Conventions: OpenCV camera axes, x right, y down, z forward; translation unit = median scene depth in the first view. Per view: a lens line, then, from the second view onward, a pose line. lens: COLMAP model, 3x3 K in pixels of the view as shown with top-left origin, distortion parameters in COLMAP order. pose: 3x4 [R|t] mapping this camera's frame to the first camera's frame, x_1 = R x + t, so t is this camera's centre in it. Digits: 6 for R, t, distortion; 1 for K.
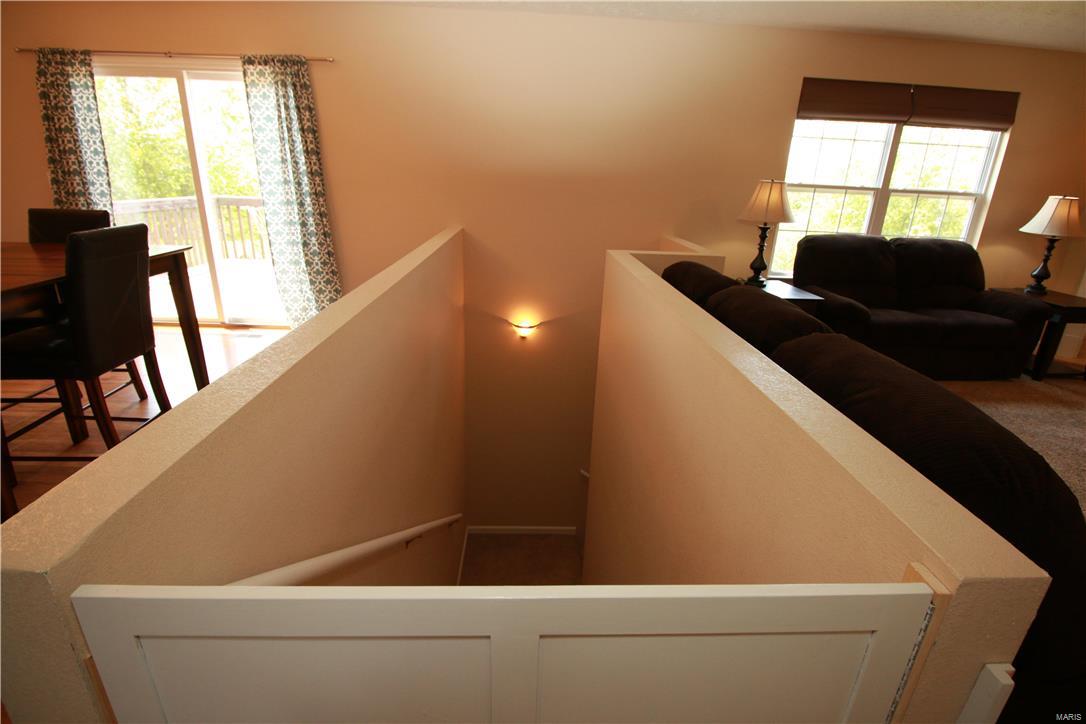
lens RADIAL K [[519.6, 0, 549.4], [0, 519.6, 361.1], [0, 0, 1]] dist [-0.006169, -0.008410]
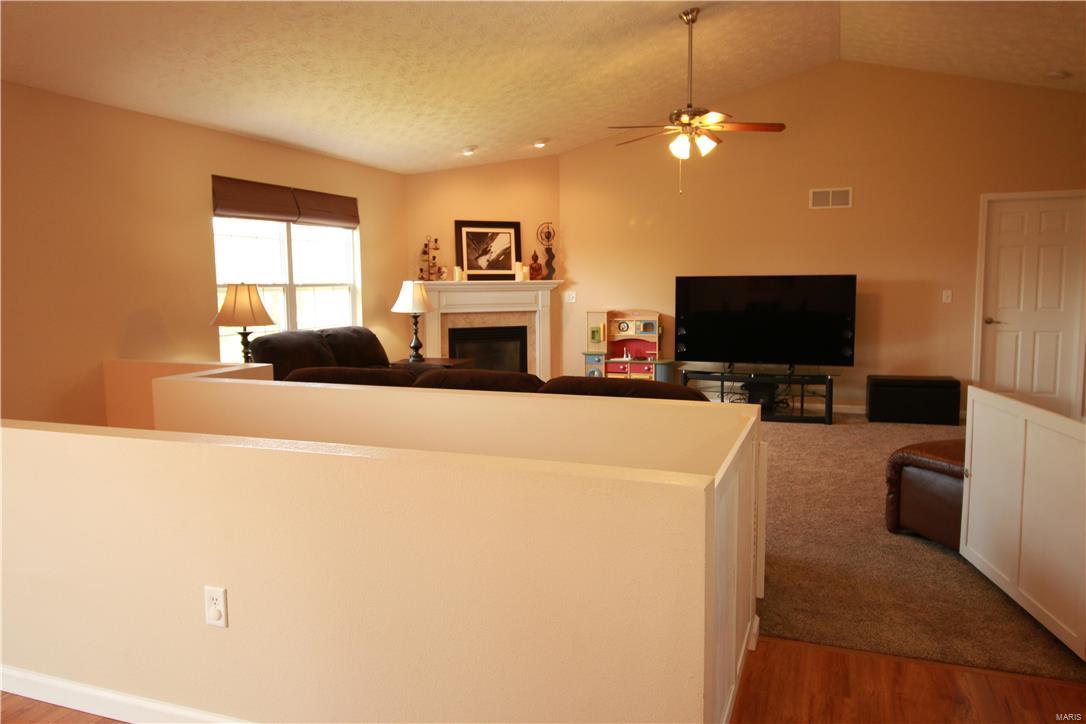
lens RADIAL K [[792.7, 0, 542.6], [0, 792.7, 359.4], [0, 0, 1]] dist [-0.004036, -0.001344]
pose [[0.390203, -0.136472, 0.910559, -0.598503], [0.334363, 0.942442, -0.002034, -0.037927], [-0.857872, 0.305251, 0.413374, 0.010300]]
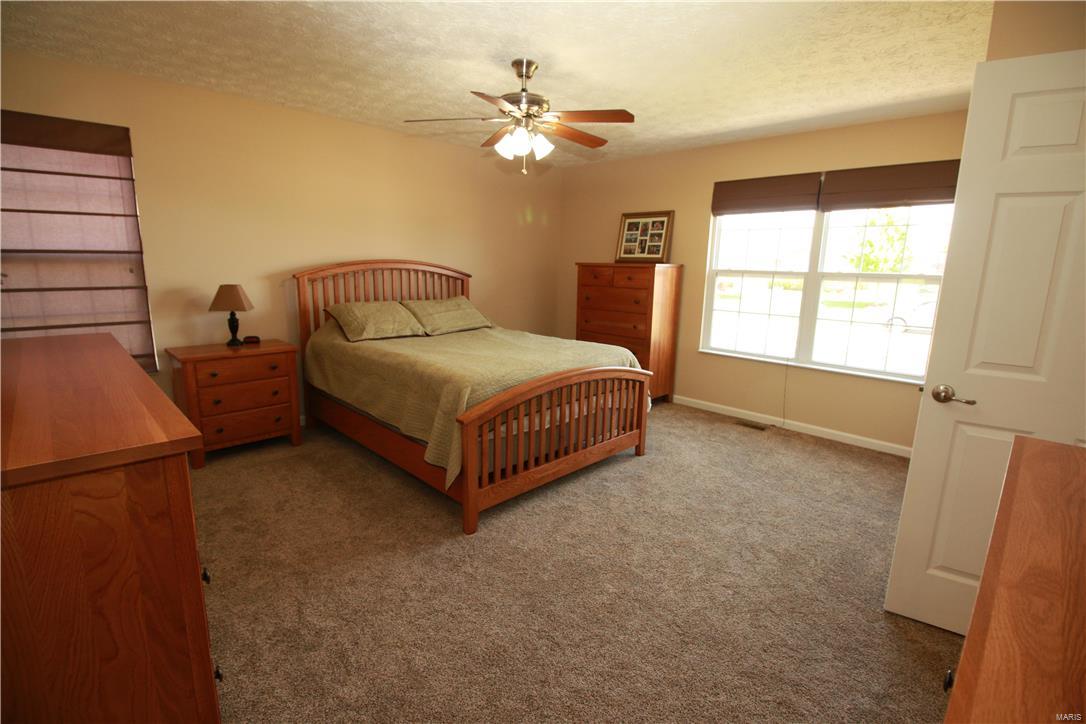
lens RADIAL K [[499.9, 0, 538.8], [0, 499.9, 361.1], [0, 0, 1]] dist [-0.005318, -0.009607]
pose [[0.683491, 0.112308, -0.721267, 1.067815], [-0.231074, 0.970568, -0.067844, 0.016133], [0.692419, 0.213037, 0.689326, 0.022231]]
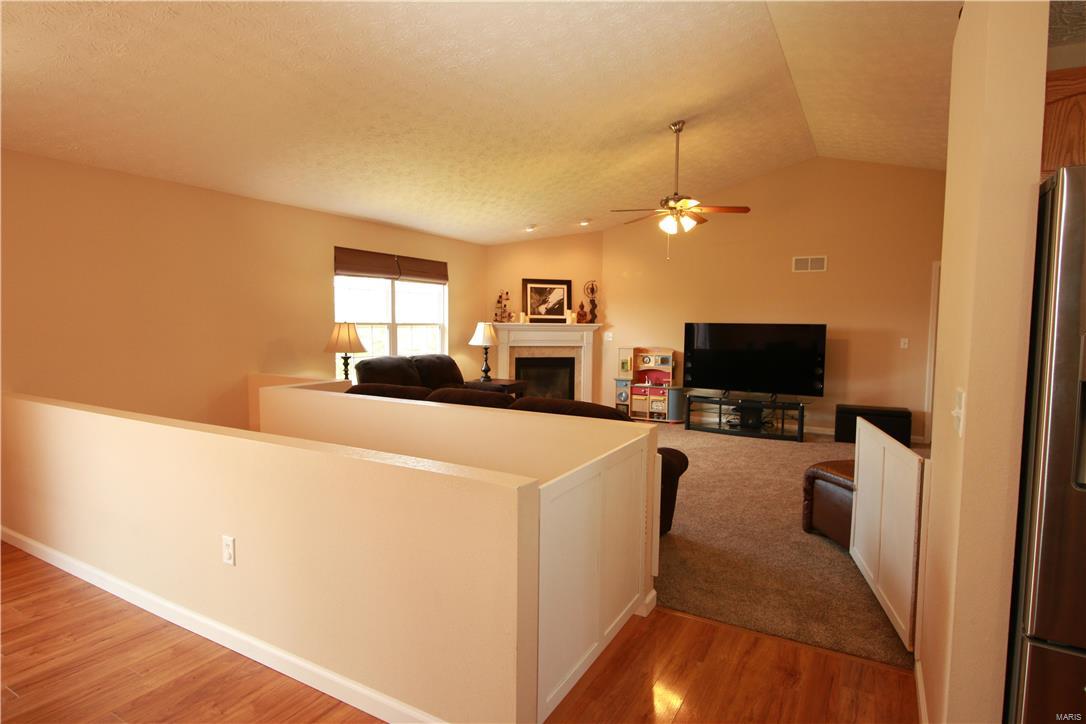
lens RADIAL K [[588.1, 0, 545.2], [0, 588.1, 363.7], [0, 0, 1]] dist [-0.012194, -0.001501]
pose [[0.524553, -0.097031, 0.845830, -0.513911], [0.298458, 0.951396, -0.075952, 0.010704], [-0.797350, 0.292286, 0.528018, -0.130909]]
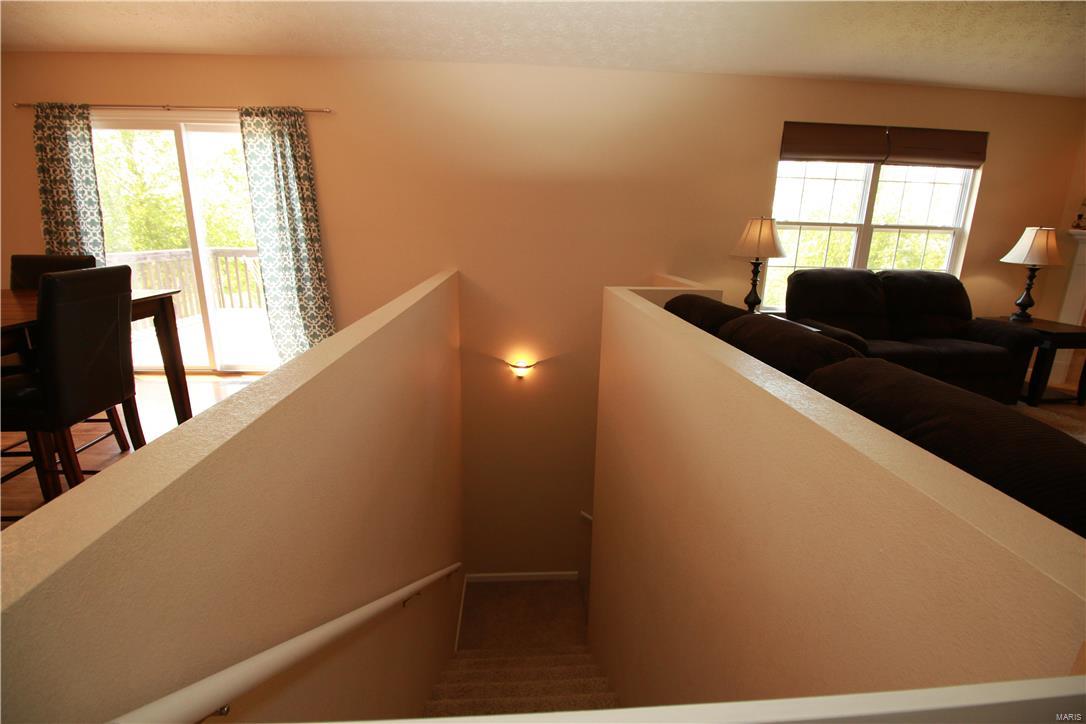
lens RADIAL K [[499.9, 0, 549.6], [0, 499.9, 360.2], [0, 0, 1]] dist [-0.005318, -0.009607]
pose [[0.999460, -0.024352, 0.022078, -0.015813], [0.026126, 0.996124, -0.083988, 0.003627], [-0.019947, 0.084520, 0.996222, 0.047665]]
